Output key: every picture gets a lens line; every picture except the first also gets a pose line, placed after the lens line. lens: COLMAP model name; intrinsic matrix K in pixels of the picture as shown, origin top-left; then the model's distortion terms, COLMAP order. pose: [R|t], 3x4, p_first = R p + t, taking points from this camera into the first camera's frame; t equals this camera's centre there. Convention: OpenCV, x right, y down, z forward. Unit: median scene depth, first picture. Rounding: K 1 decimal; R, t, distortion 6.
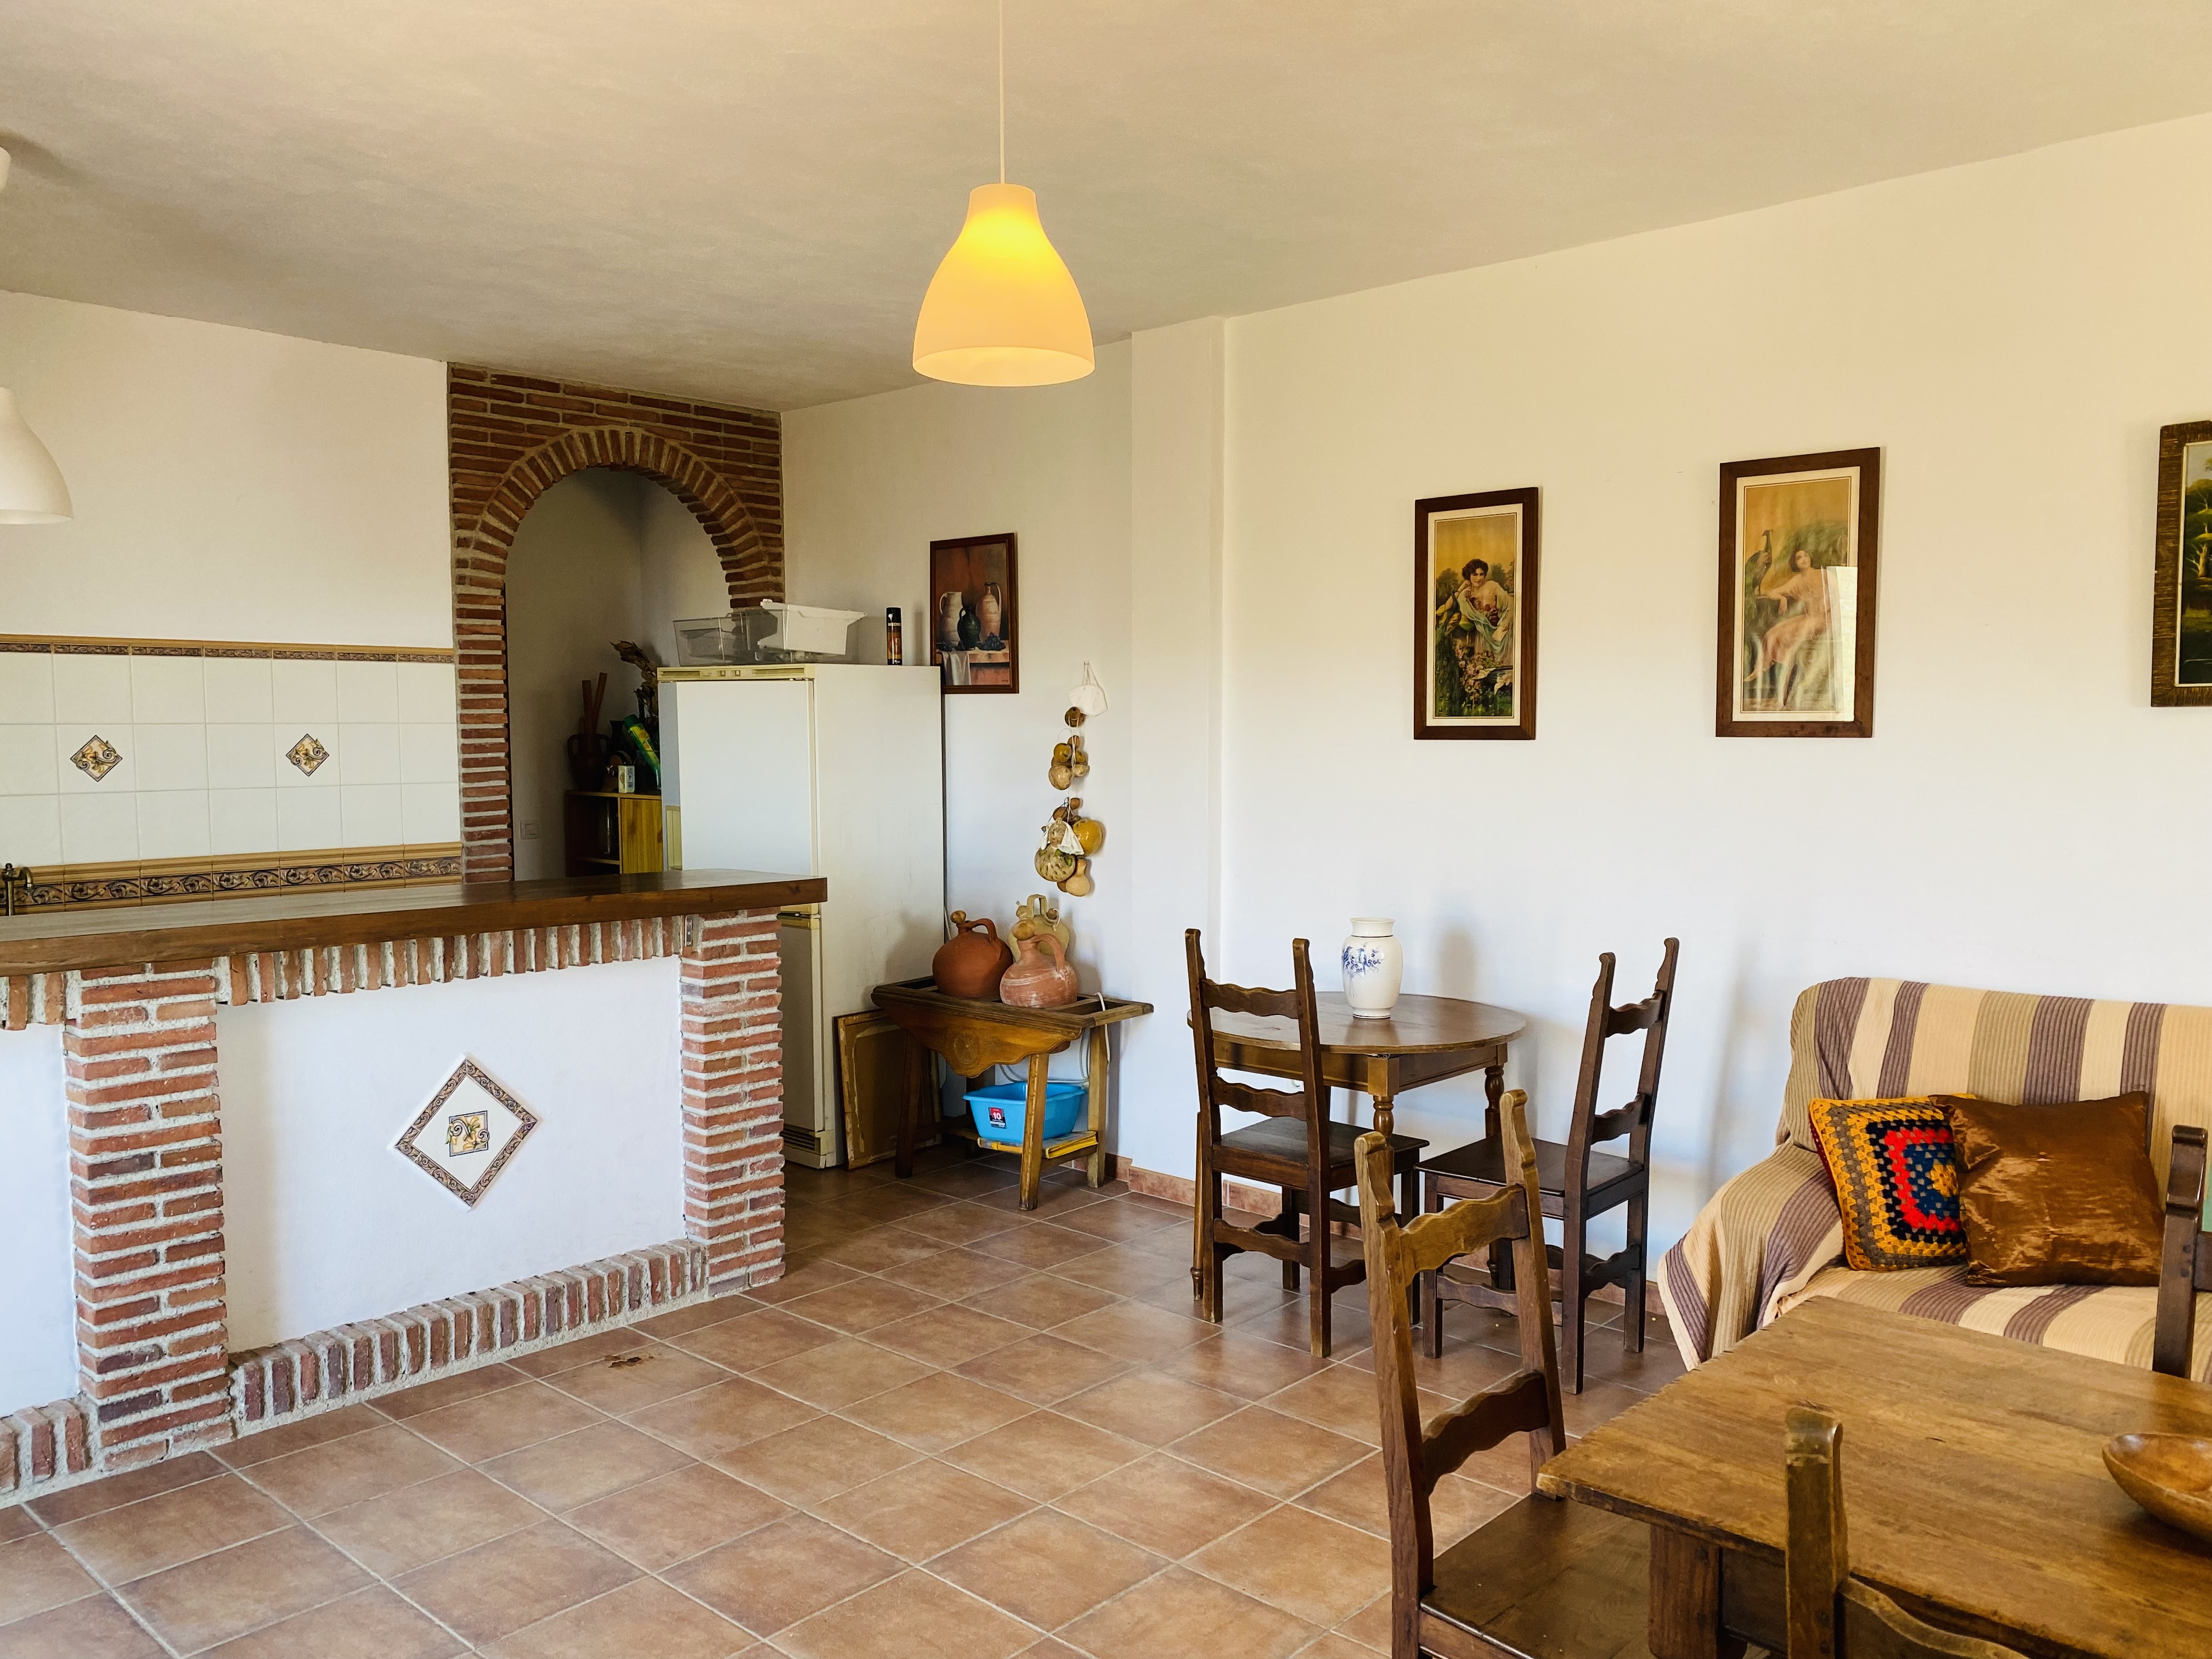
lens RADIAL K [[1665.2, 0, 1100.3], [0, 1665.2, 854.1], [0, 0, 1]] dist [0.031669, -0.042348]
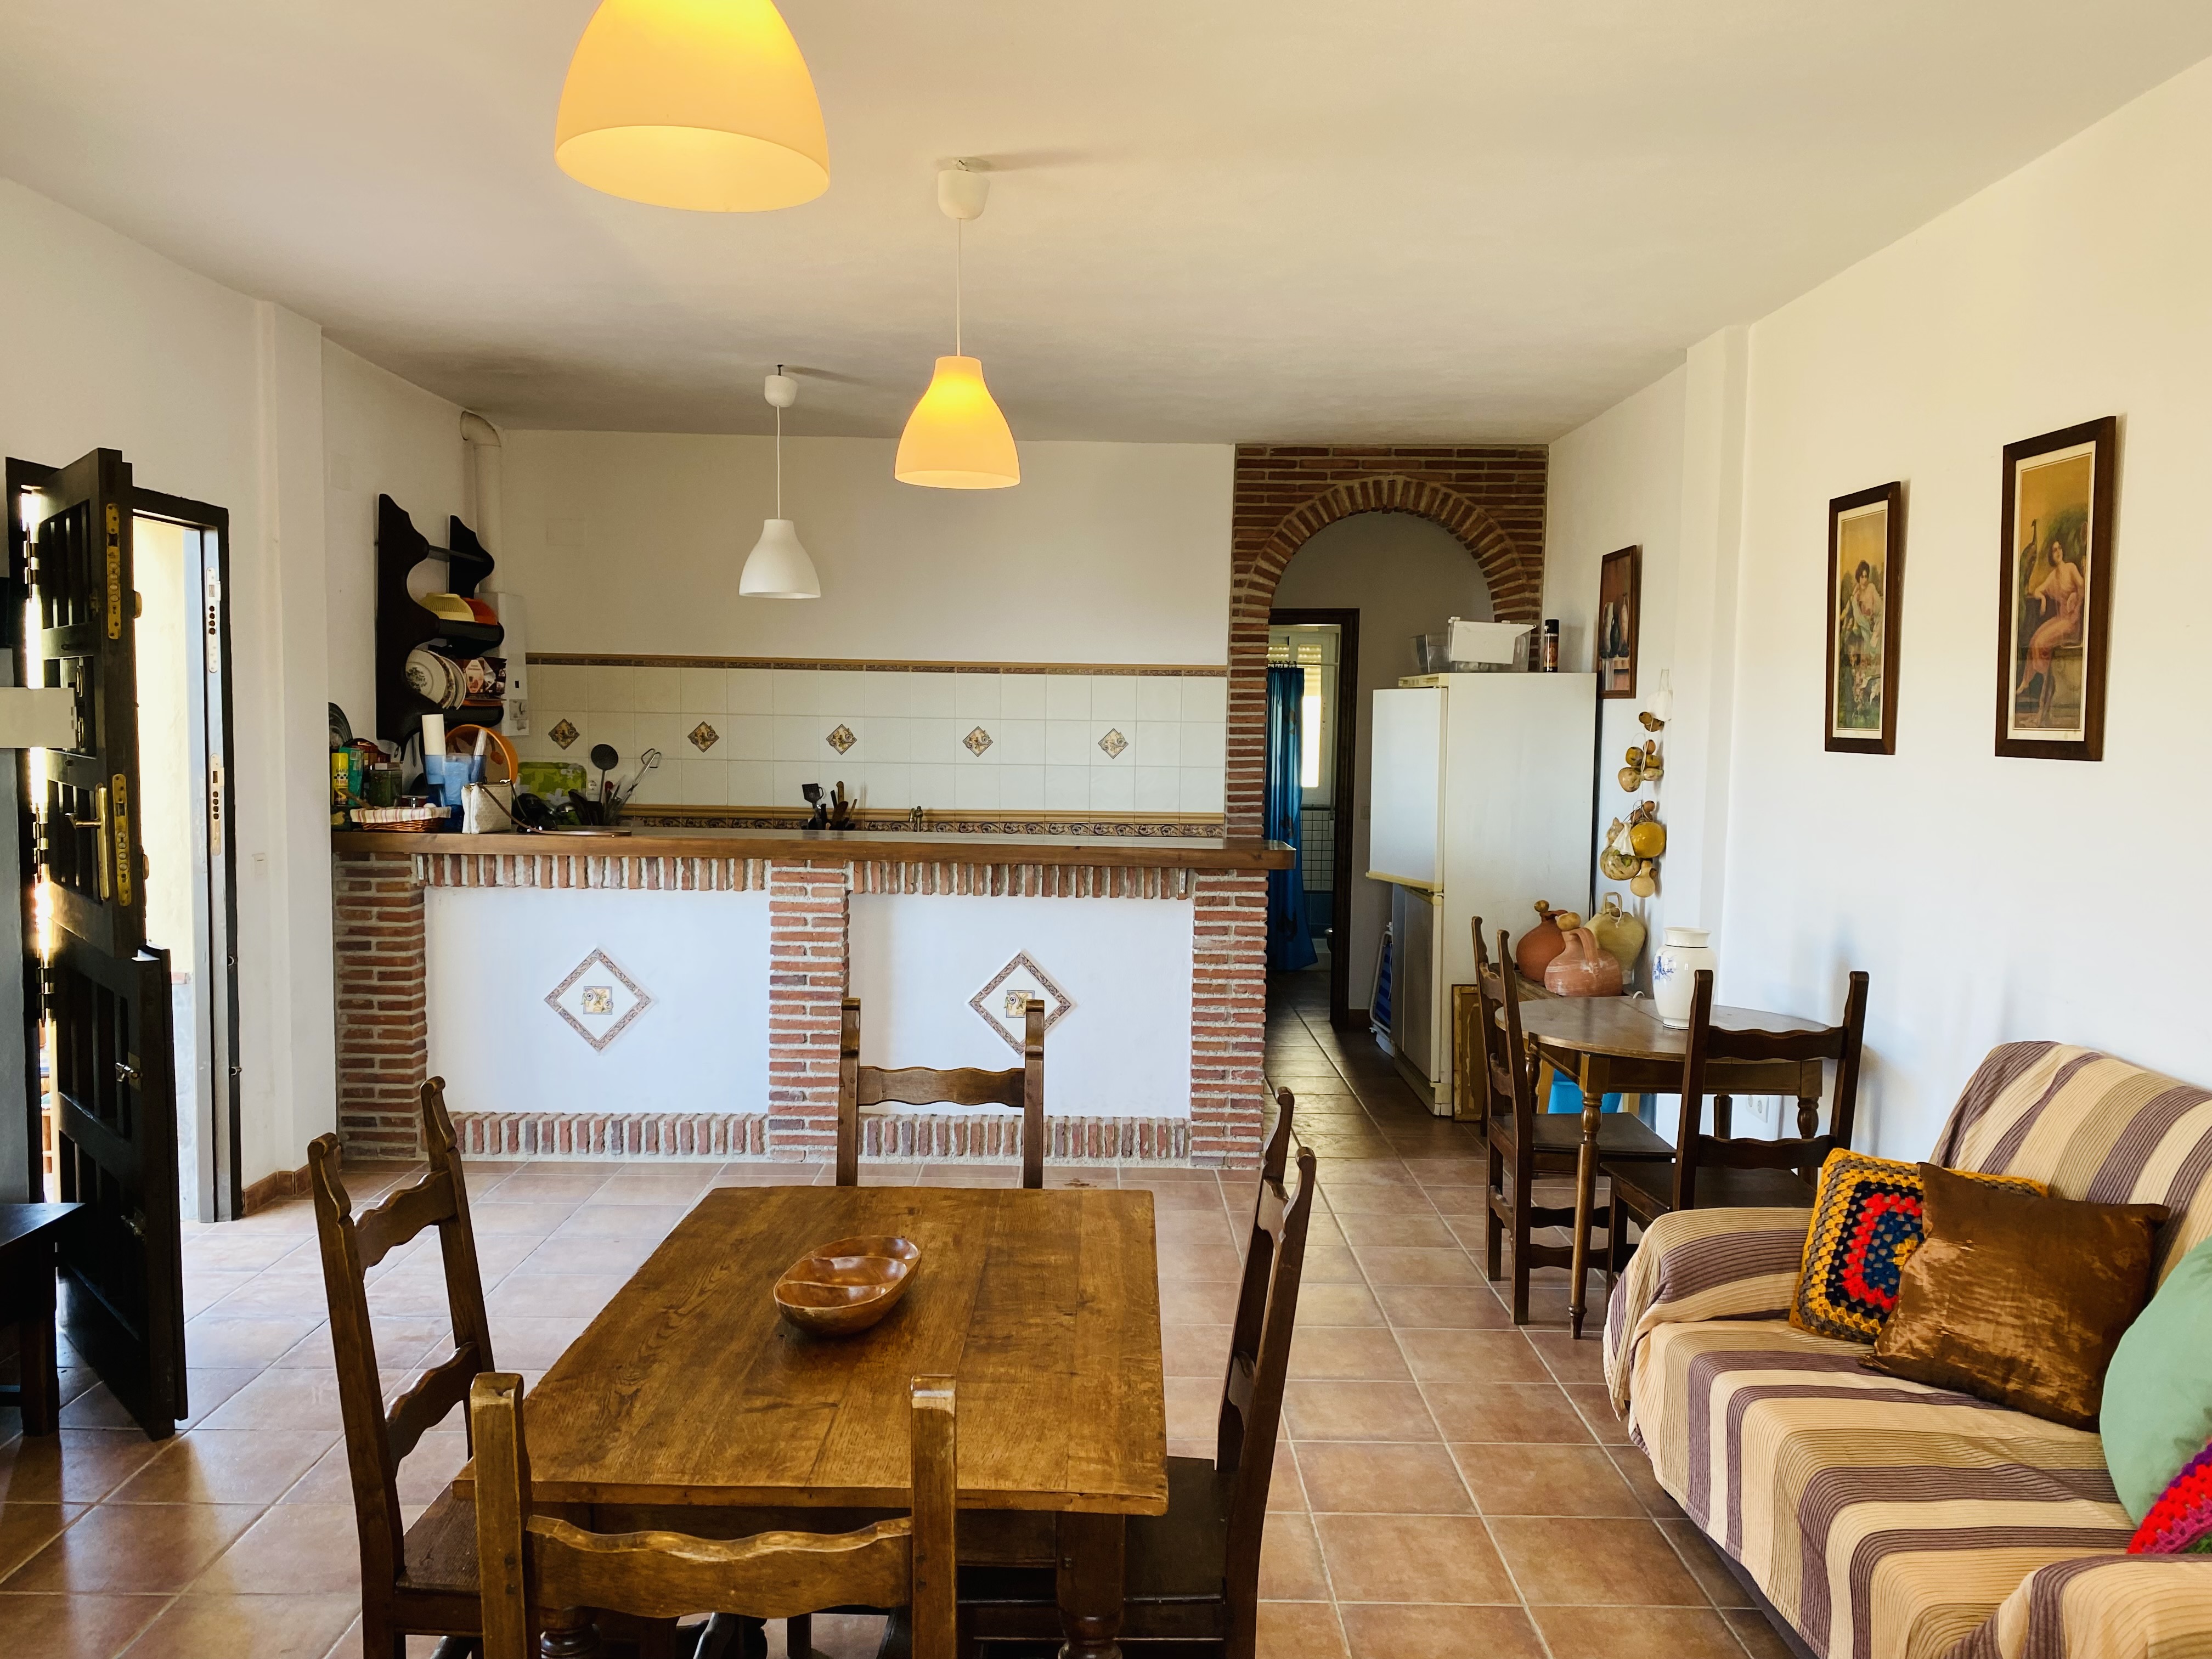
lens RADIAL K [[1646.5, 0, 1104.5], [0, 1646.5, 851.3], [0, 0, 1]] dist [0.137120, -0.249701]
pose [[0.691942, 0.071454, -0.718408, 0.729024], [-0.072735, 0.996927, 0.029101, -0.012816], [0.718280, 0.032117, 0.695013, 0.059113]]
